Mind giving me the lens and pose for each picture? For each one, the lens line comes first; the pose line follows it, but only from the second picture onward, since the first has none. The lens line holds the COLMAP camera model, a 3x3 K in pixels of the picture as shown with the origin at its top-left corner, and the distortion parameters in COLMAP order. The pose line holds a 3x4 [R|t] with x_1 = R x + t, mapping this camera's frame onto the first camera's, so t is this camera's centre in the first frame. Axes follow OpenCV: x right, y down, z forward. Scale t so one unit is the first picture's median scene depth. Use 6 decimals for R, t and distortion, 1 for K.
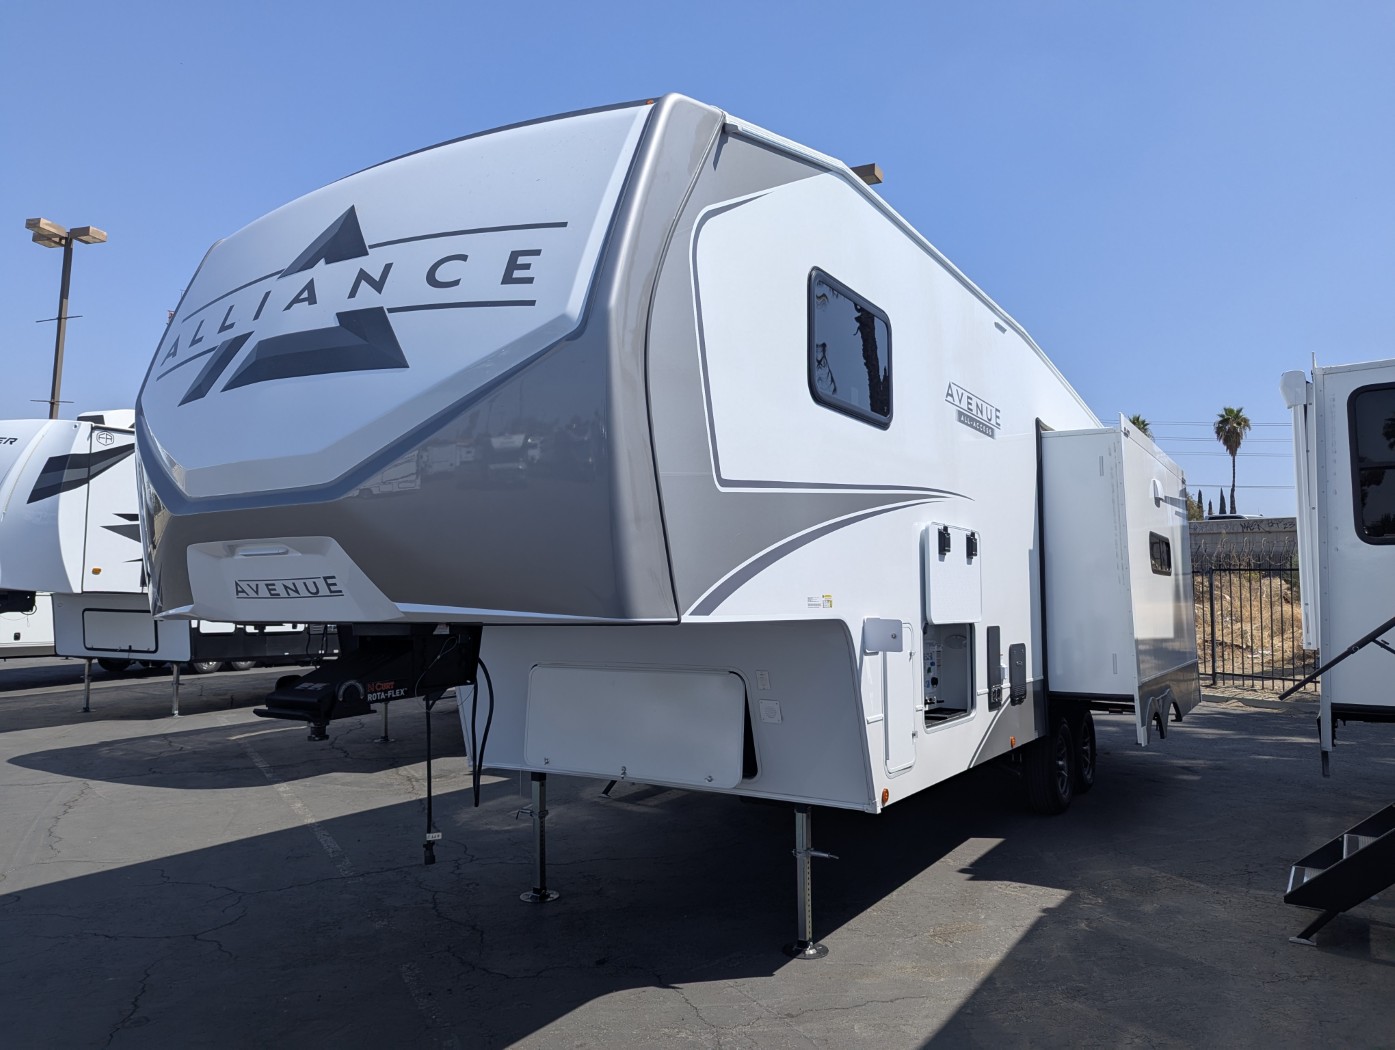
lens RADIAL K [[997.5, 0, 704.8], [0, 997.5, 524.9], [0, 0, 1]] dist [0.045836, -0.010270]
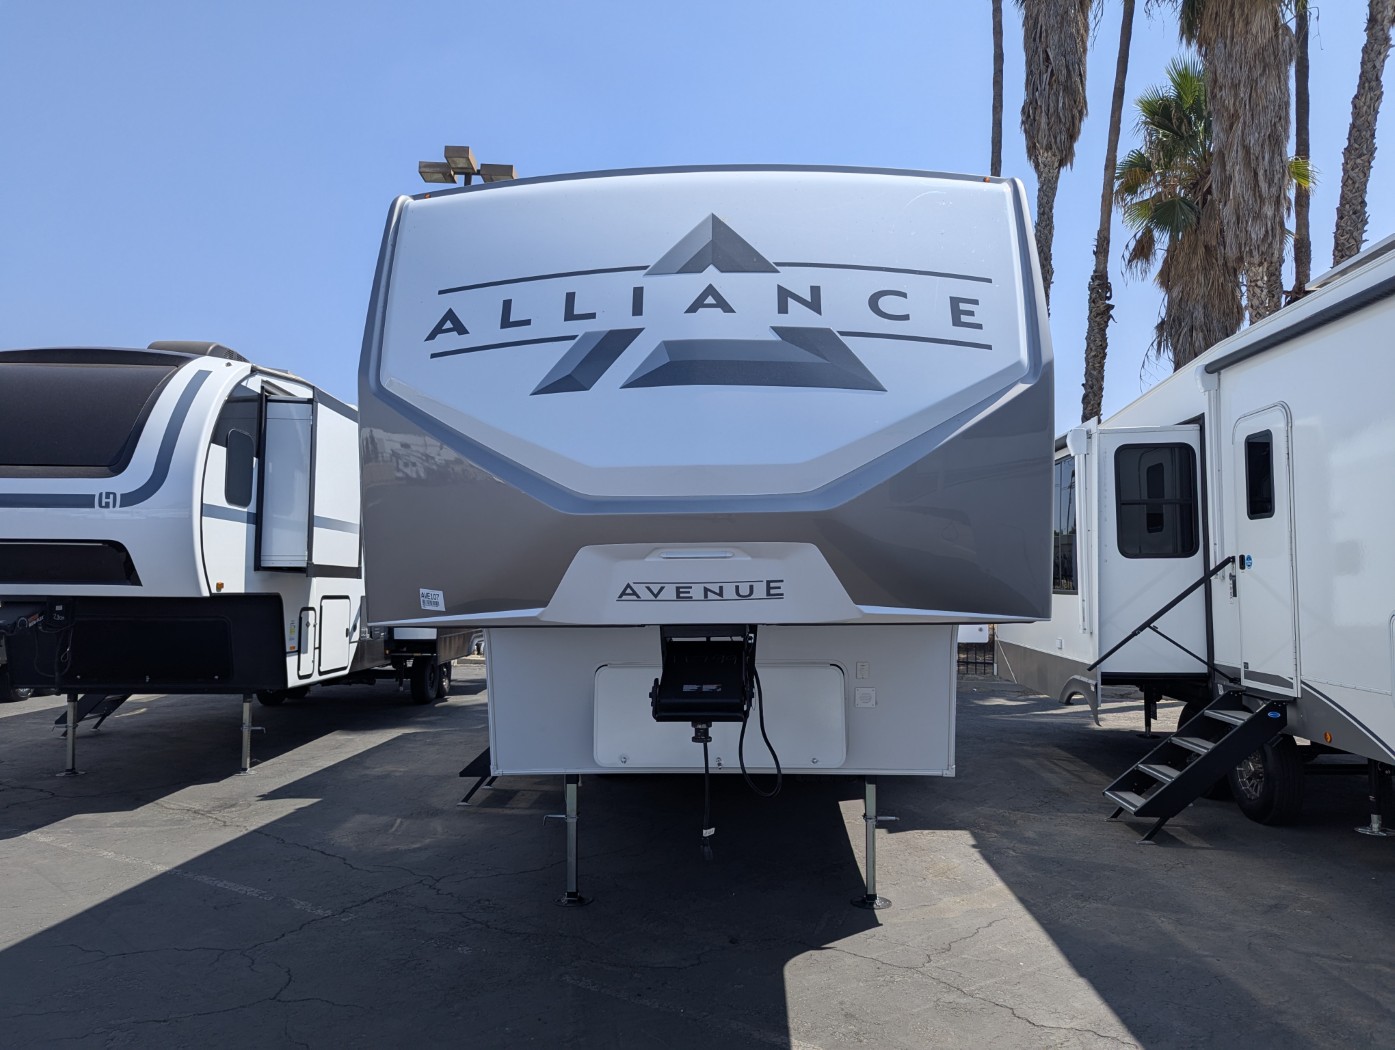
lens RADIAL K [[997.5, 0, 710.5], [0, 997.5, 525.0], [0, 0, 1]] dist [0.045836, -0.010270]
pose [[0.870318, 0.032452, 0.491420, -0.891375], [-0.034277, 0.999398, -0.005292, 0.001917], [-0.491296, -0.012239, 0.870907, 0.124394]]
